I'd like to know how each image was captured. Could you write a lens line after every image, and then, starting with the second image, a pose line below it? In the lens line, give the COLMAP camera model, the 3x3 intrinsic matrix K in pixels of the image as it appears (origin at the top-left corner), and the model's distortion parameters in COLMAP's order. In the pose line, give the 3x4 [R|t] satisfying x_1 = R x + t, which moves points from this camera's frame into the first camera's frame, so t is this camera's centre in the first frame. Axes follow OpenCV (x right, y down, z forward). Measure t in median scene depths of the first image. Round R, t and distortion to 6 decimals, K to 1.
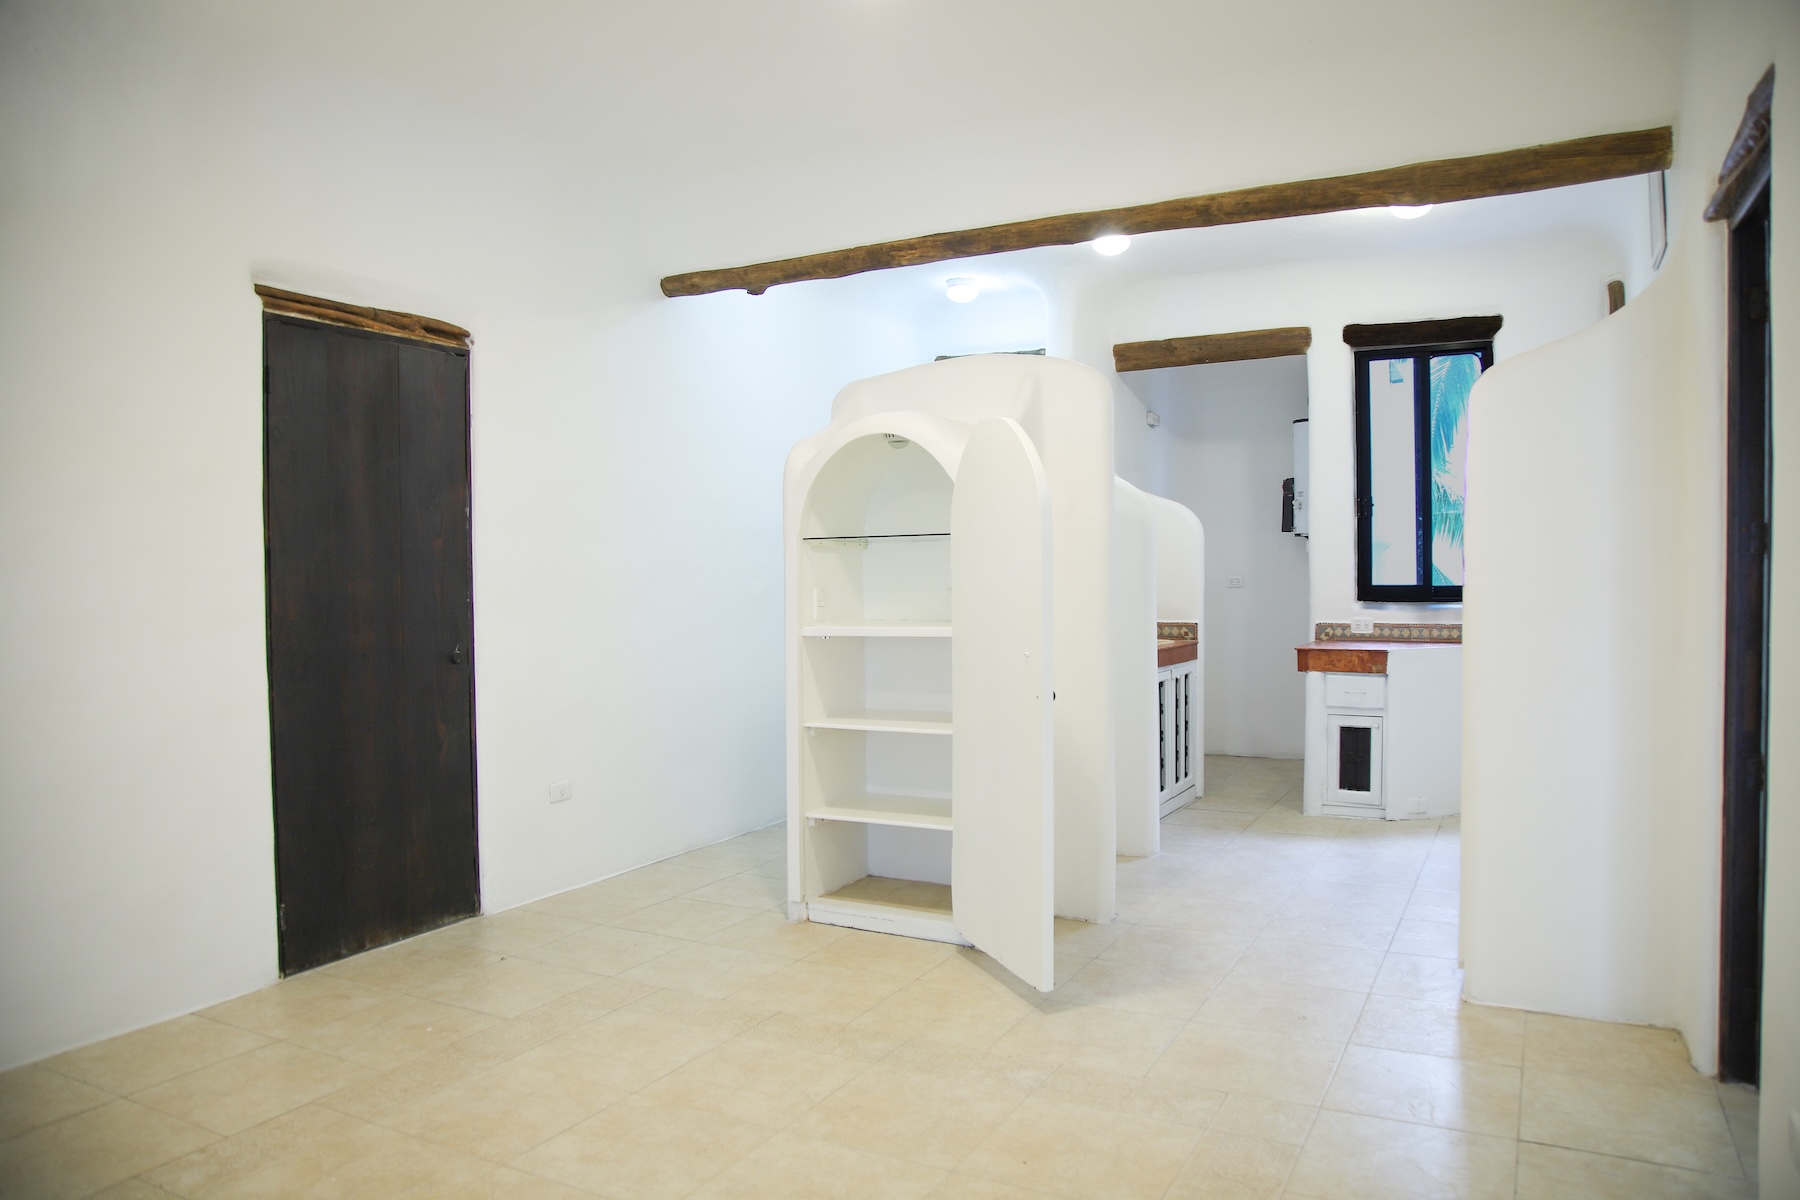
lens RADIAL K [[1254.5, 0, 905.1], [0, 1254.5, 606.7], [0, 0, 1]] dist [-0.118887, 0.074375]
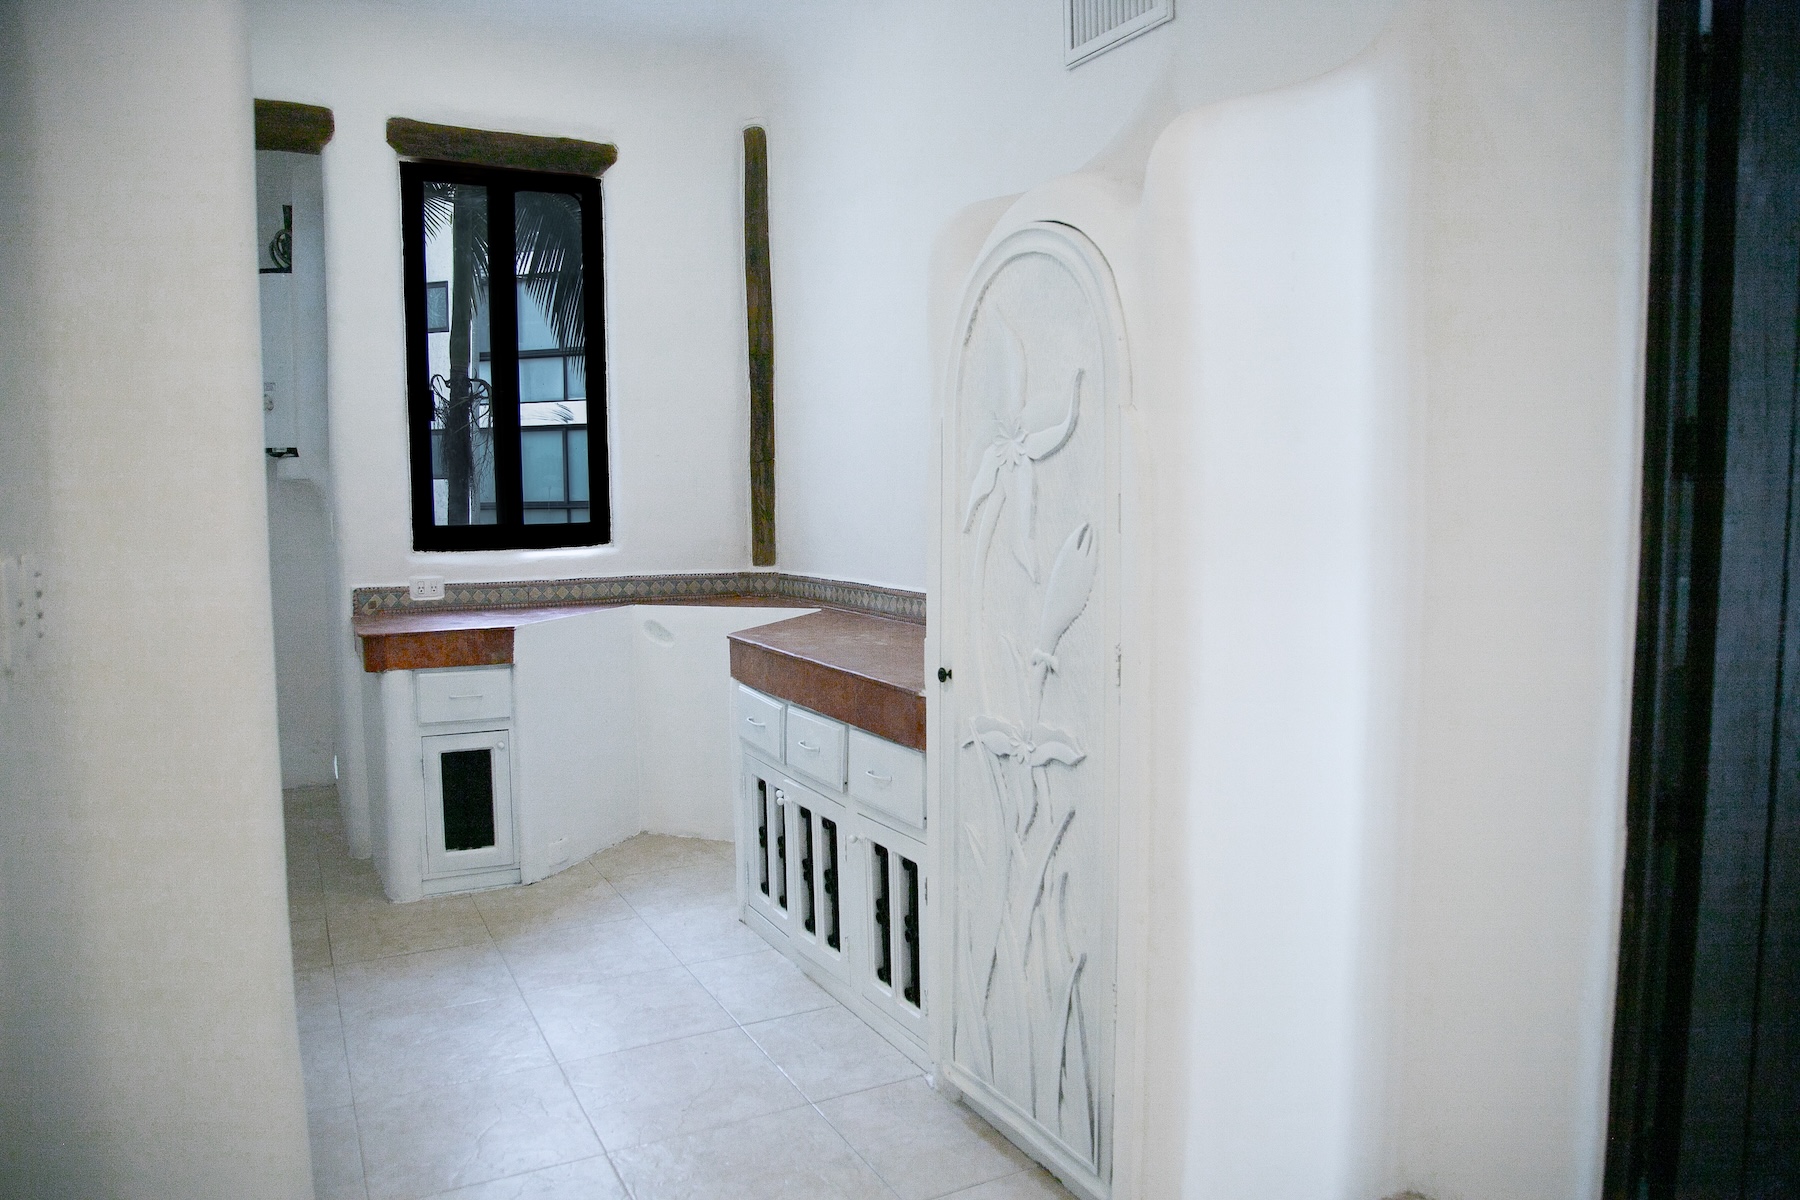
lens RADIAL K [[1254.5, 0, 905.1], [0, 1254.5, 606.7], [0, 0, 1]] dist [-0.118887, 0.074375]
pose [[0.561129, -0.071651, 0.824621, -0.028108], [0.025161, 0.997263, 0.069530, -0.015038], [-0.827346, -0.018266, 0.561396, 0.450772]]
